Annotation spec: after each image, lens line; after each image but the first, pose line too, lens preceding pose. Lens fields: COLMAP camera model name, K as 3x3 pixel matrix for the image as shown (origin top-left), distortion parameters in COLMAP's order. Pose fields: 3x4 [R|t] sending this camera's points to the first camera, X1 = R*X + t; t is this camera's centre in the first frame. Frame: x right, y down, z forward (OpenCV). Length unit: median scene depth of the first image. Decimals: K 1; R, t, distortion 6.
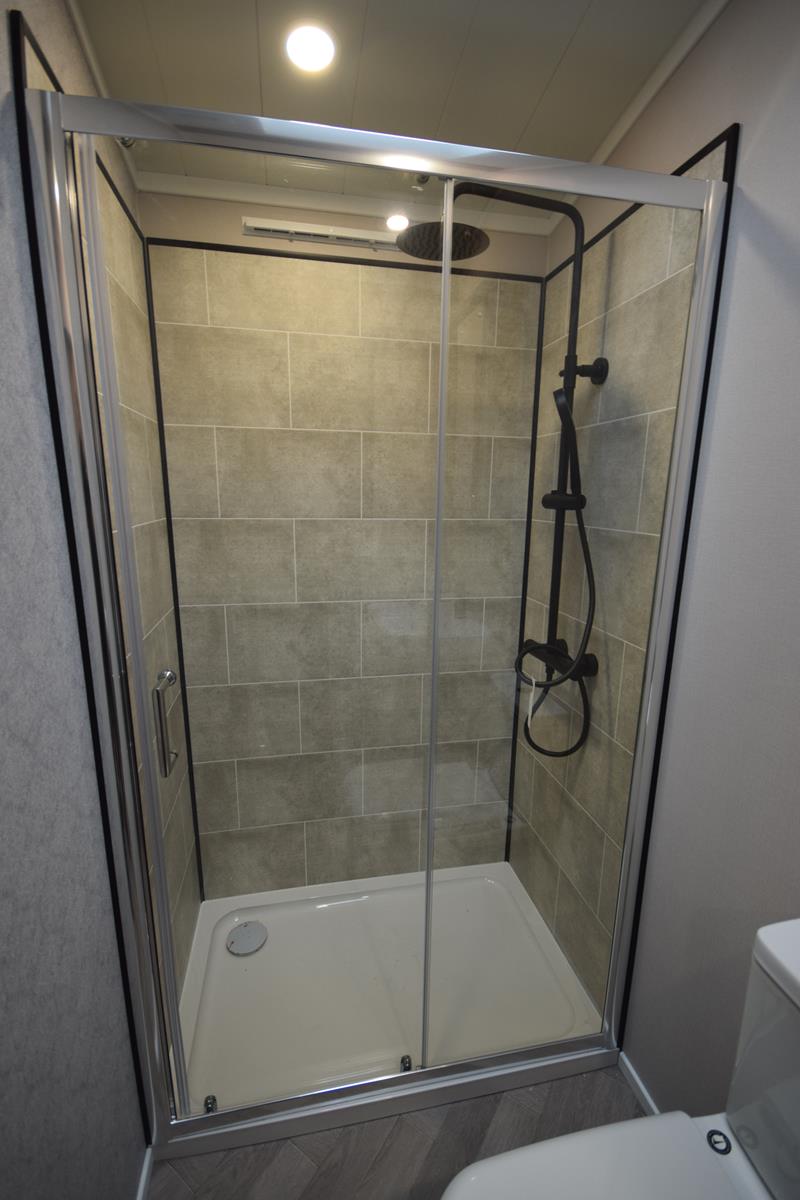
lens RADIAL K [[524.4, 0, 399.3], [0, 524.4, 609.4], [0, 0, 1]] dist [0.008829, -0.012526]
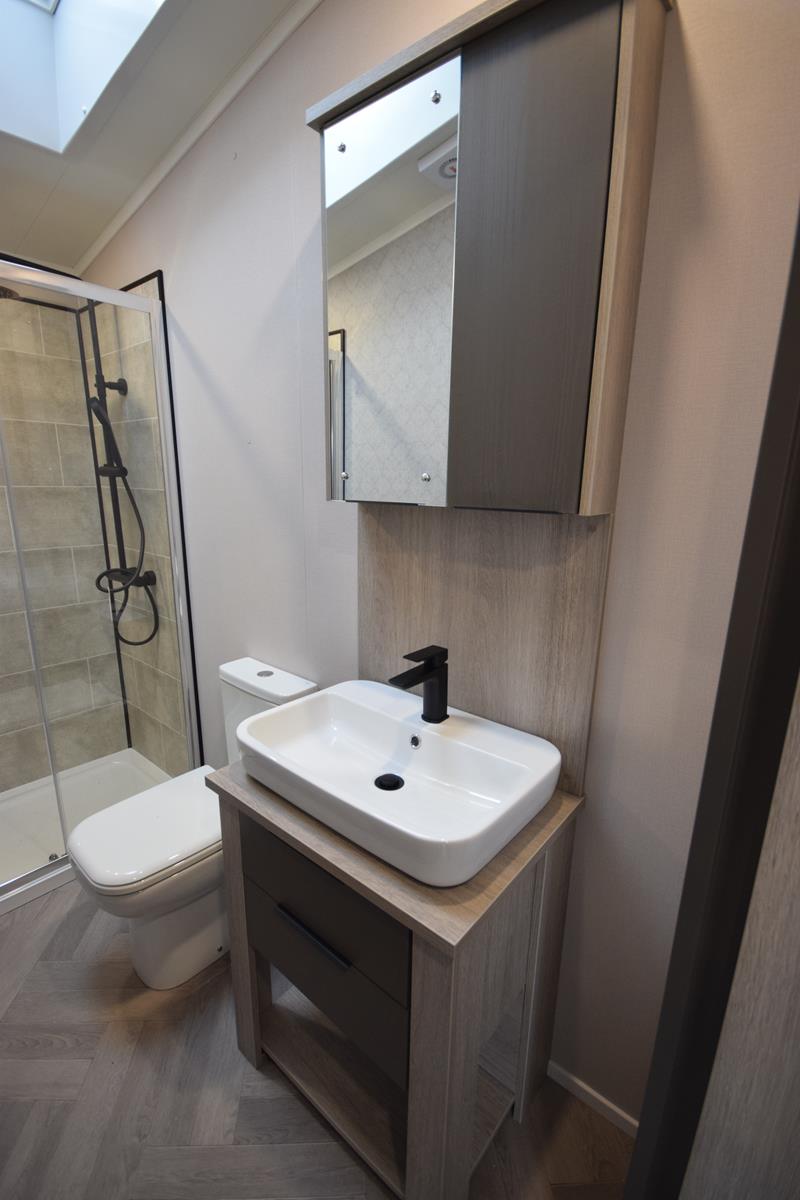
lens RADIAL K [[524.4, 0, 399.3], [0, 524.4, 609.4], [0, 0, 1]] dist [0.008829, -0.012526]
pose [[0.786777, -0.148917, 0.599004, -0.002738], [0.128752, 0.988707, 0.076687, 0.152063], [-0.603659, 0.016788, 0.797066, -0.596198]]
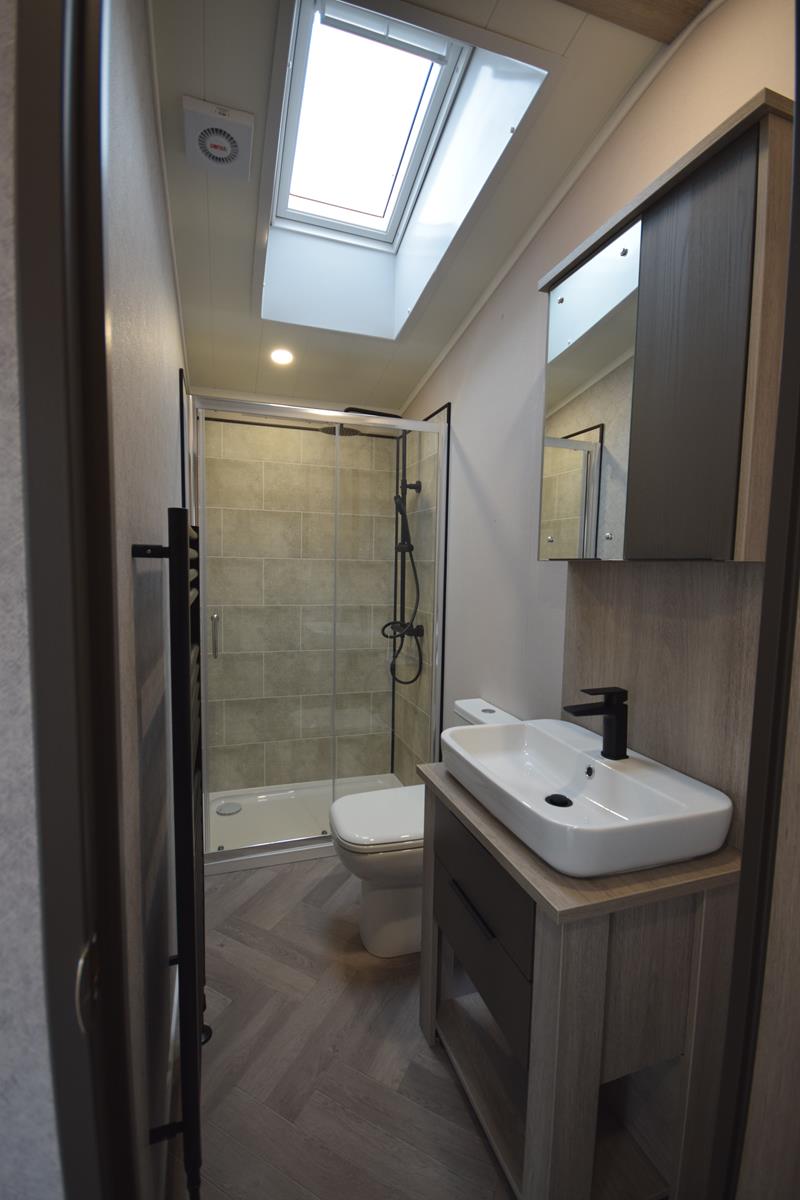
lens RADIAL K [[524.4, 0, 399.3], [0, 524.4, 609.4], [0, 0, 1]] dist [0.008829, -0.012526]
pose [[0.992397, -0.003758, 0.123019, 0.039691], [0.019796, 0.991393, -0.129414, 0.243969], [-0.121474, 0.130865, 0.983930, -0.804794]]
